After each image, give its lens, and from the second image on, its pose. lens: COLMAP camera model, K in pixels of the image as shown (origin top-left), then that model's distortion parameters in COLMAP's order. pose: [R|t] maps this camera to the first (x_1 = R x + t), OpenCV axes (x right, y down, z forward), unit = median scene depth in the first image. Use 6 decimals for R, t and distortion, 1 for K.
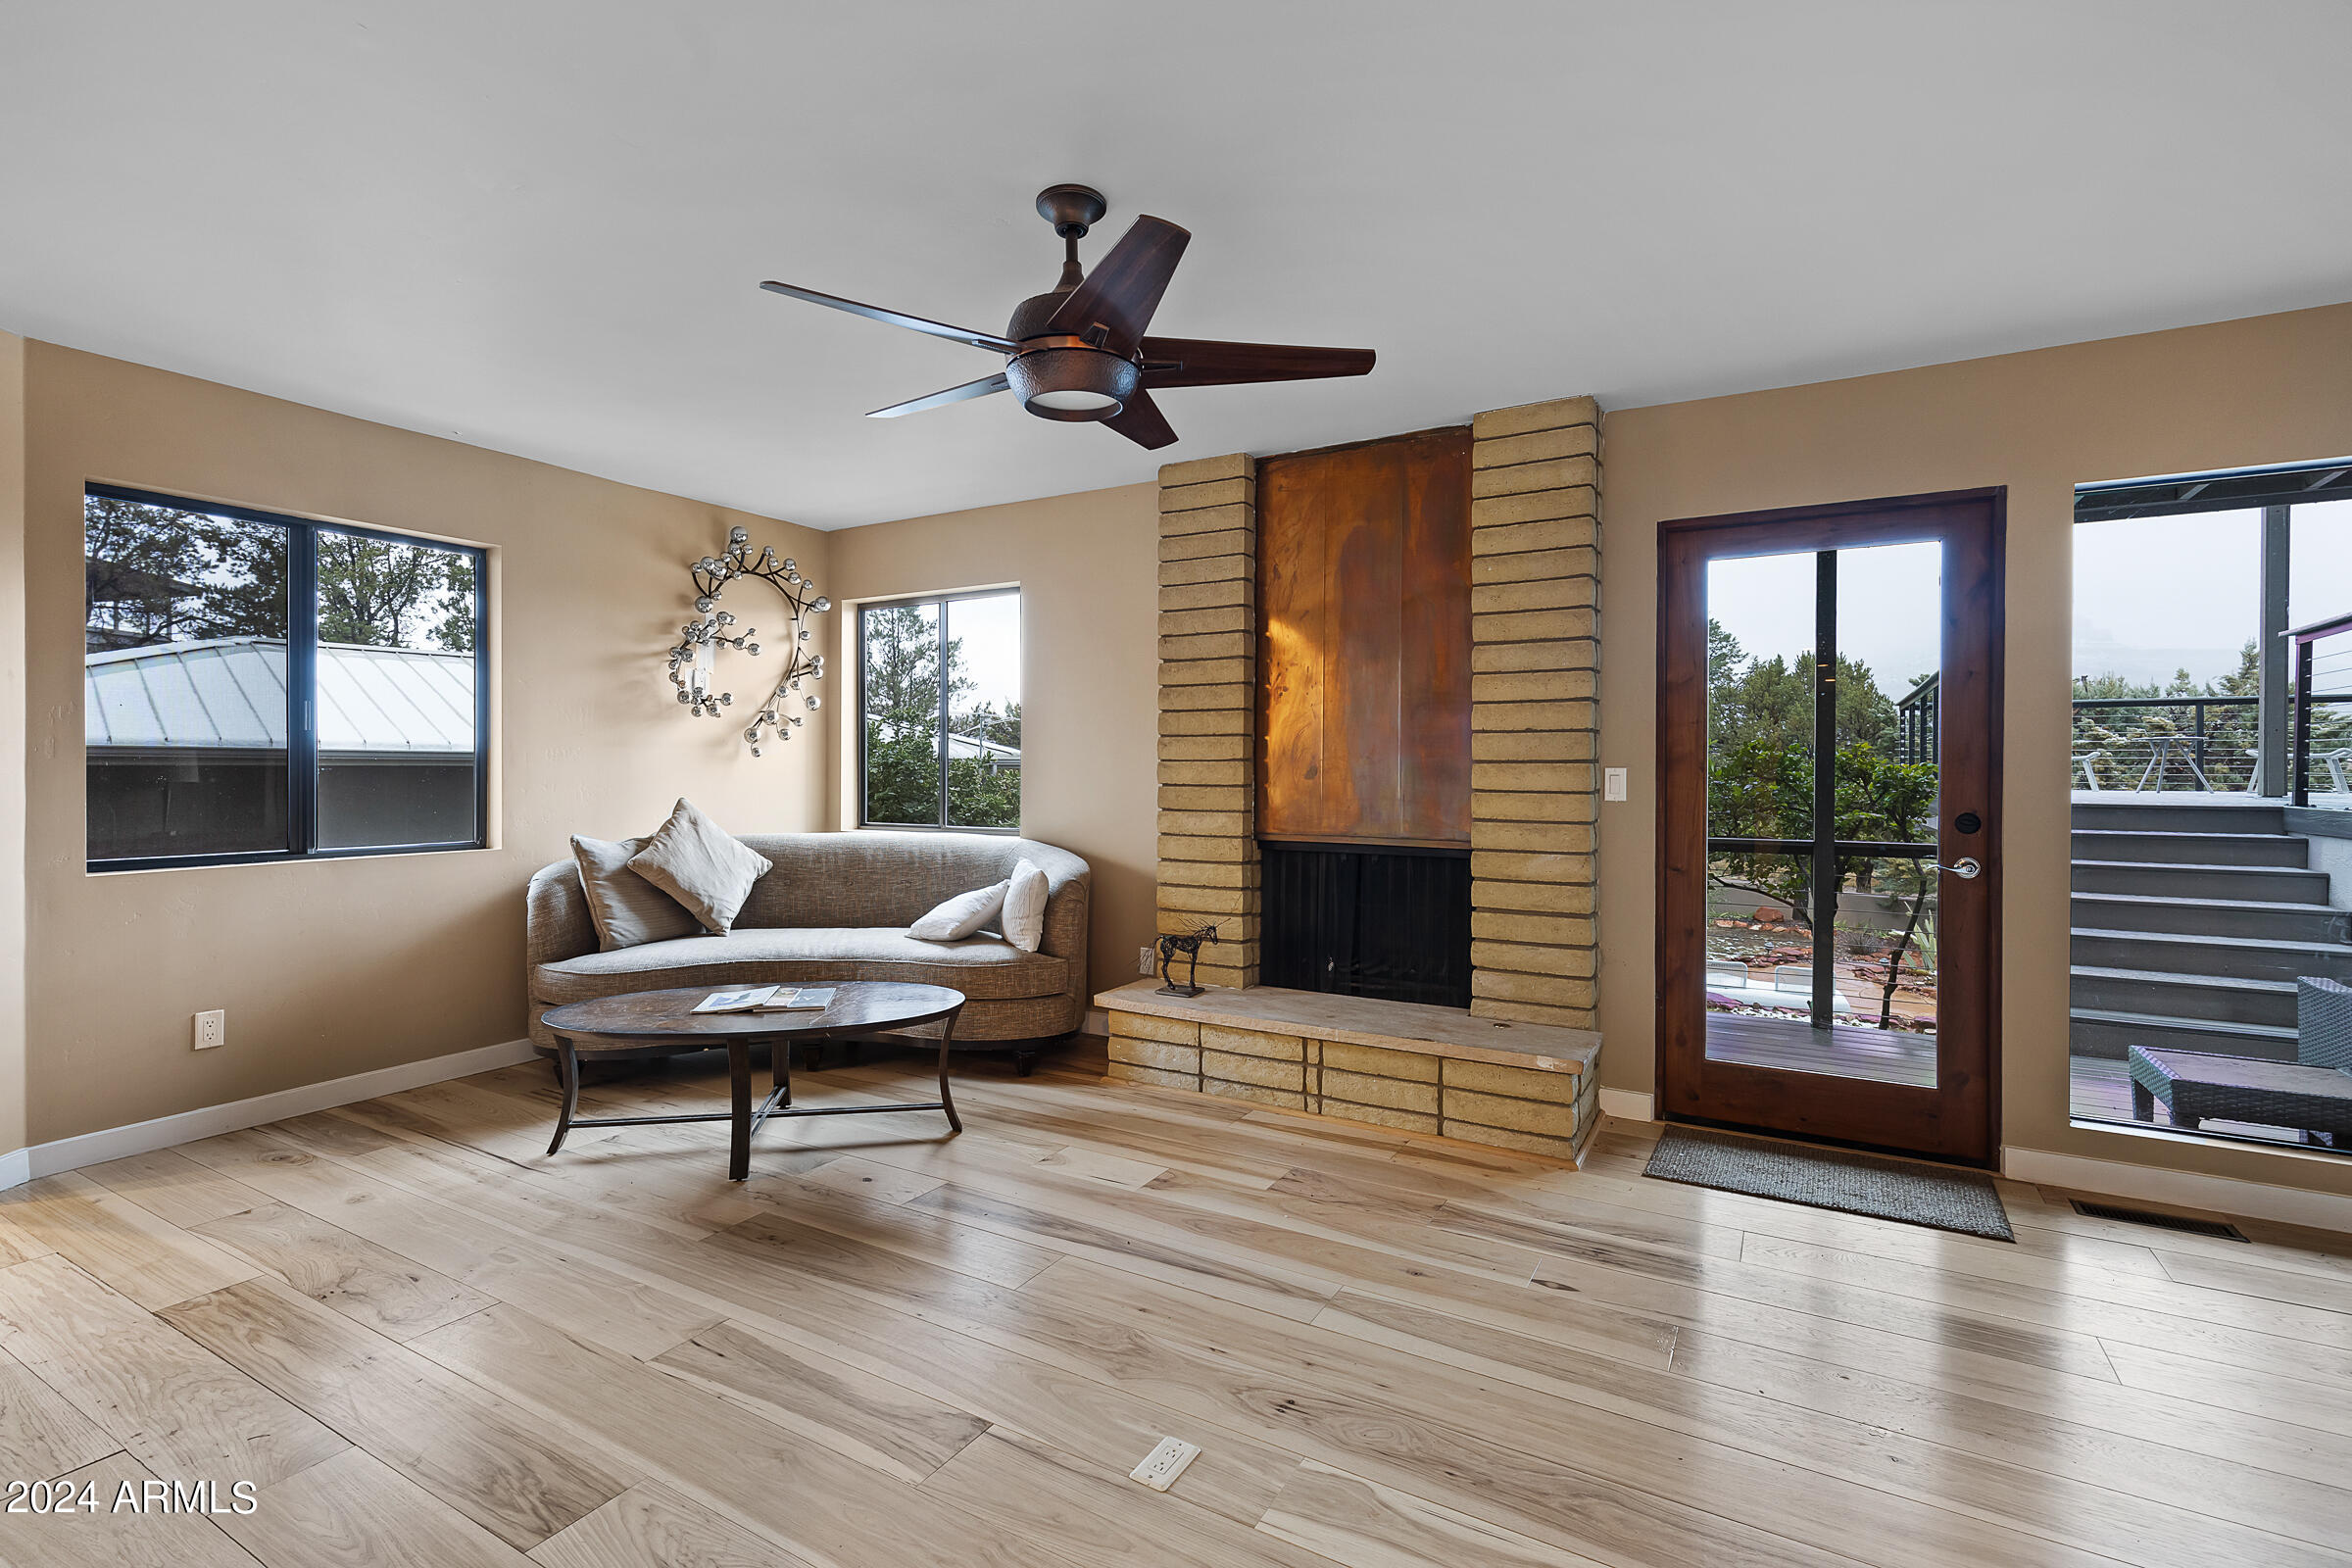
lens RADIAL K [[1073.5, 0, 1168.4], [0, 1073.5, 773.7], [0, 0, 1]] dist [0.005999, 0.000532]
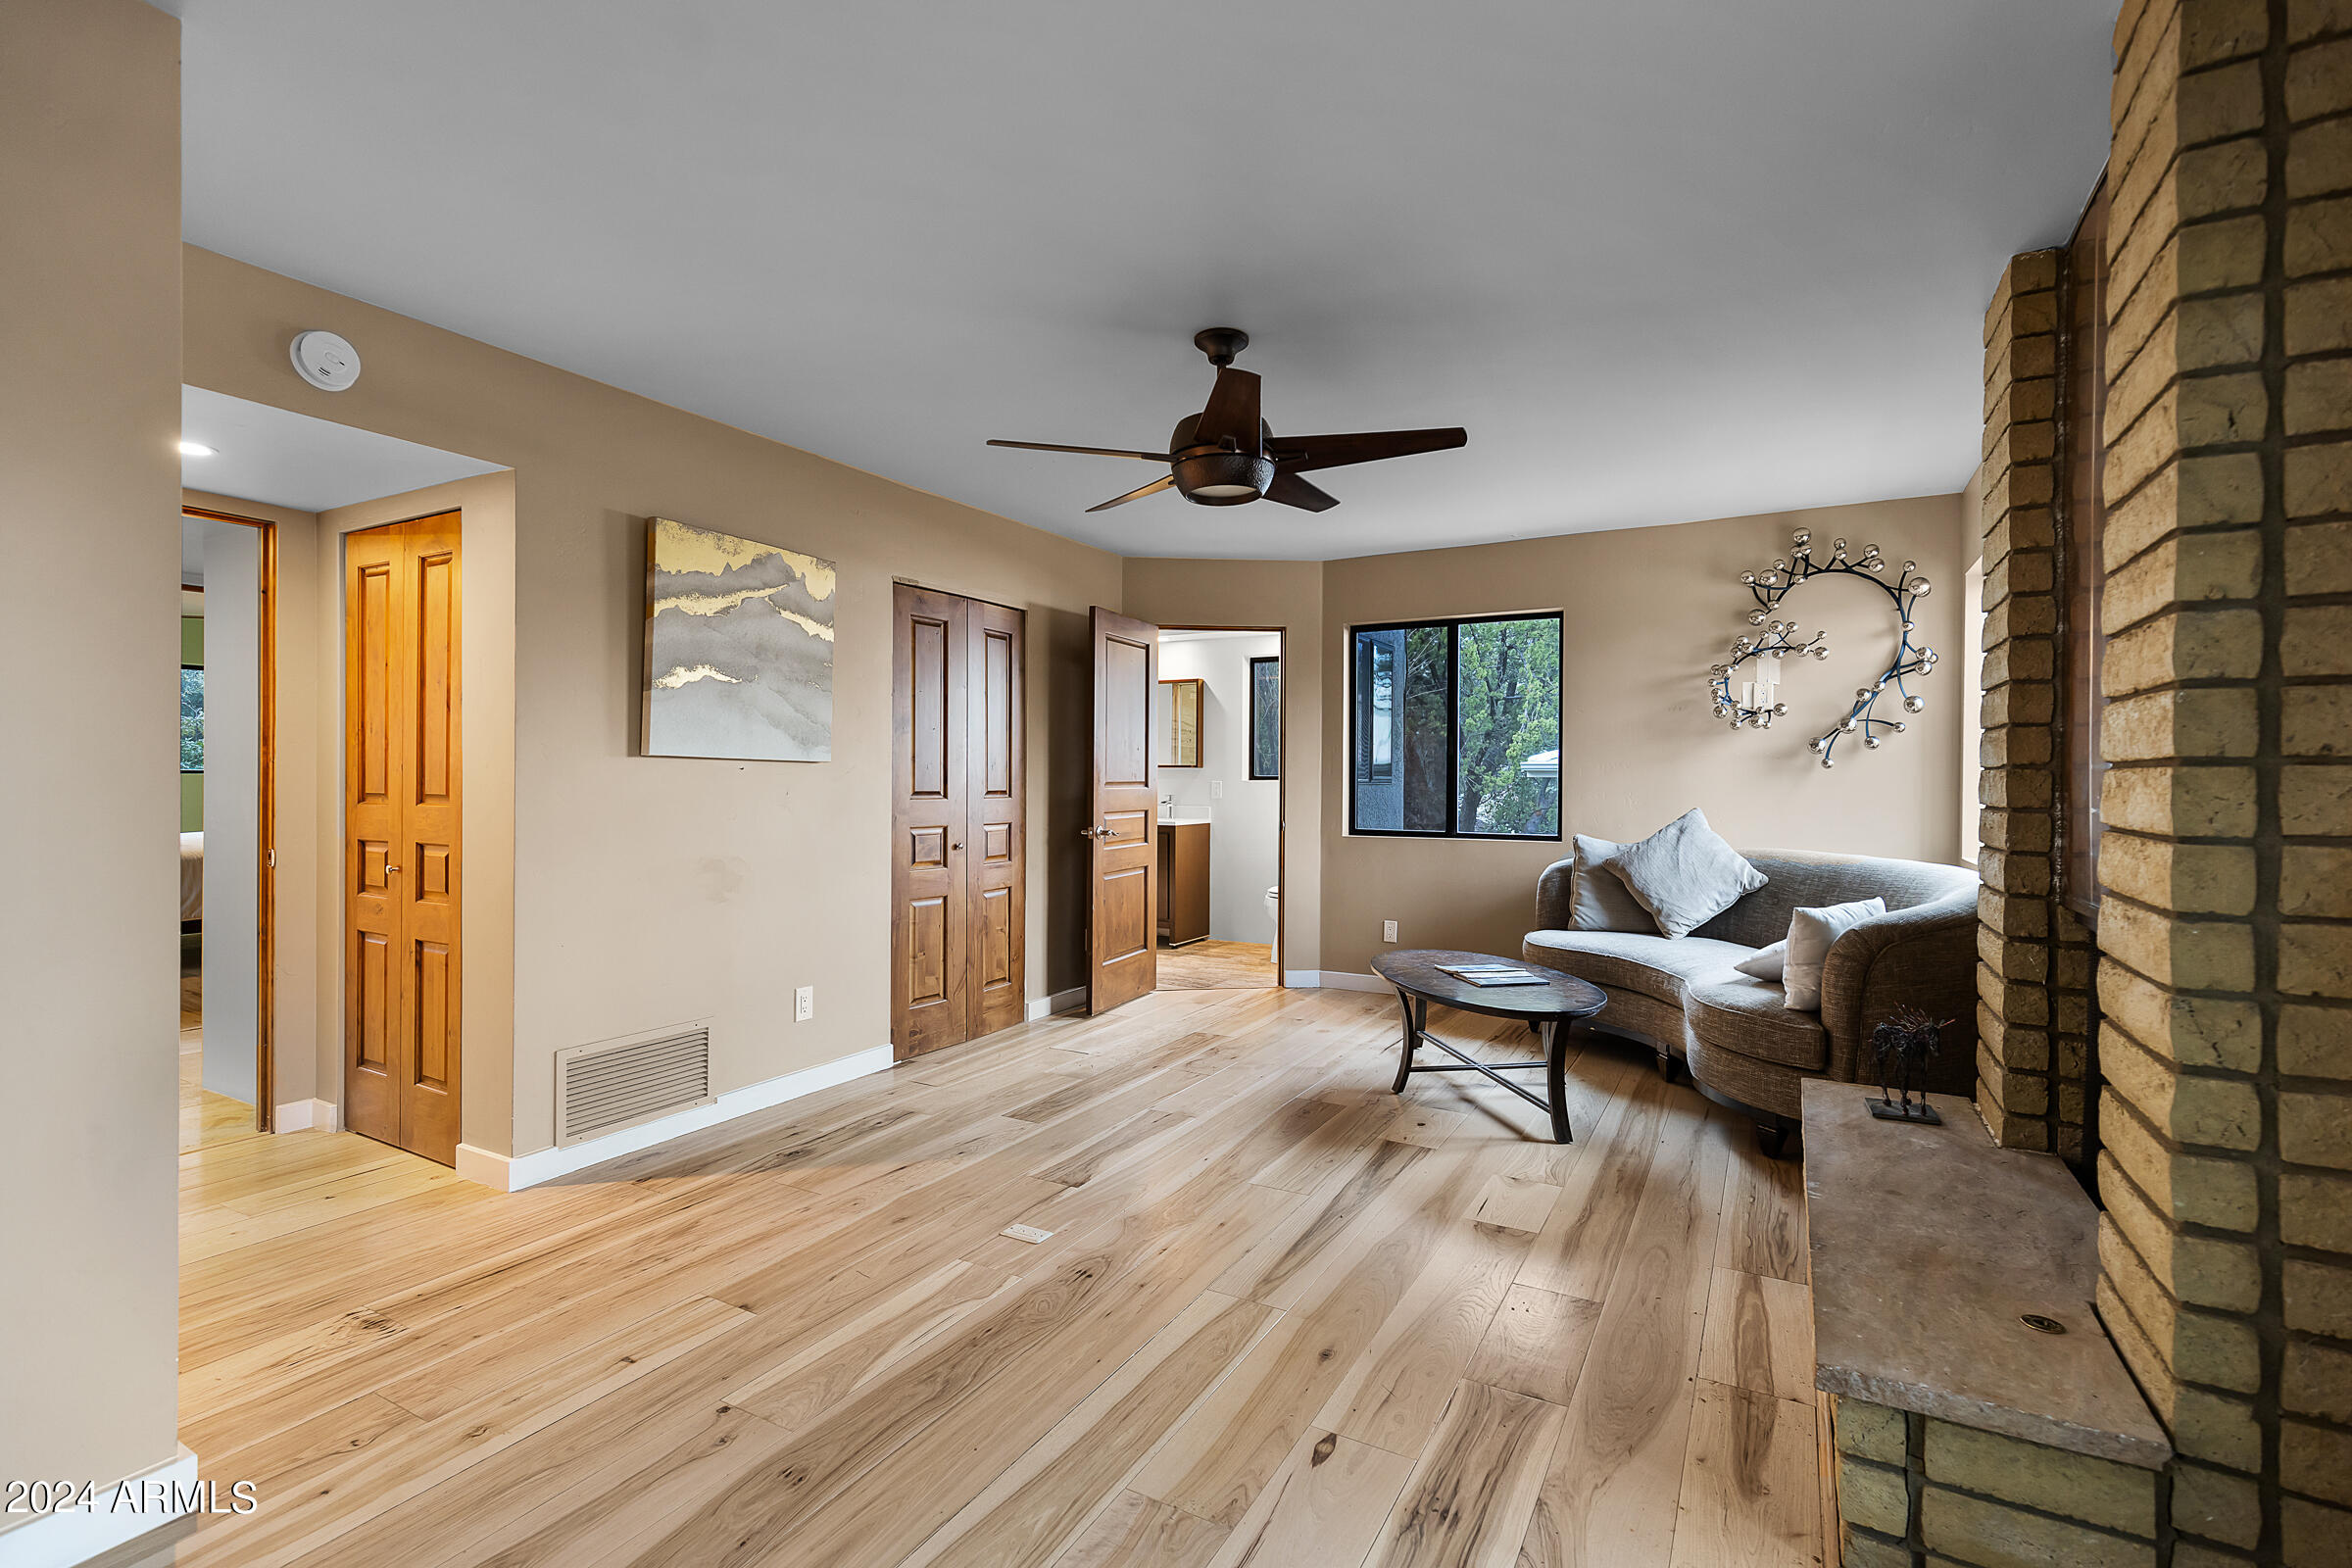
lens RADIAL K [[1073.5, 0, 1164.4], [0, 1073.5, 782.9], [0, 0, 1]] dist [0.005999, 0.000532]
pose [[0.009081, 0.002851, -0.999955, 0.830409], [-0.013409, 0.999906, 0.002729, 0.002698], [0.999869, 0.013384, 0.009118, 0.648773]]
